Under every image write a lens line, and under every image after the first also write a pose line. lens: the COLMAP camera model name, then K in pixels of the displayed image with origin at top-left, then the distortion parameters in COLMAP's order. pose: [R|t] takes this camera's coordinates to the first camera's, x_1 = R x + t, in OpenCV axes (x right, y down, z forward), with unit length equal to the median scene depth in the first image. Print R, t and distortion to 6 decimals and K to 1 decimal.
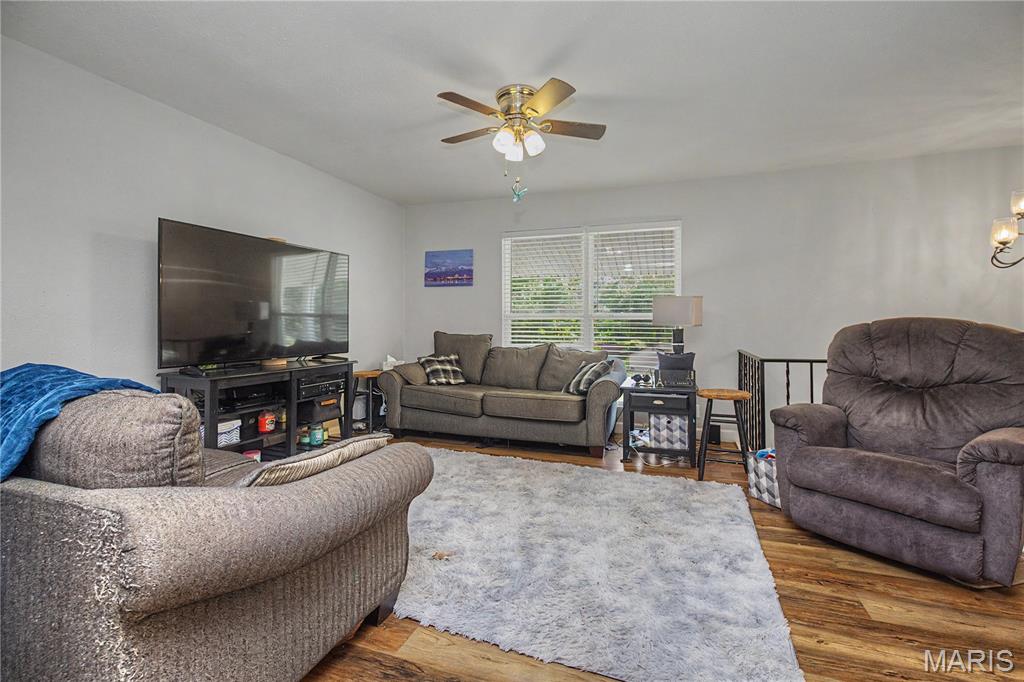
lens RADIAL K [[446.3, 0, 536.7], [0, 446.3, 325.4], [0, 0, 1]] dist [0.006170, 0.000344]
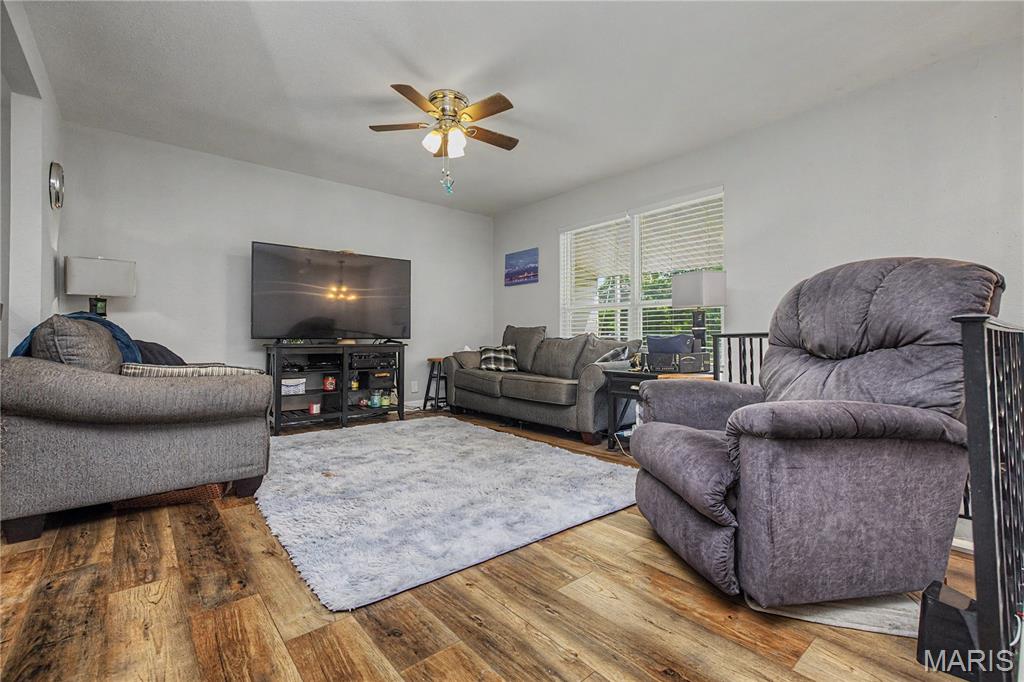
lens RADIAL K [[446.3, 0, 517.1], [0, 446.3, 334.2], [0, 0, 1]] dist [0.006170, 0.000344]
pose [[0.865361, -0.008308, -0.501079, 0.407502], [0.002074, 0.999913, -0.012996, 0.058070], [0.501144, 0.010207, 0.865304, 0.068804]]
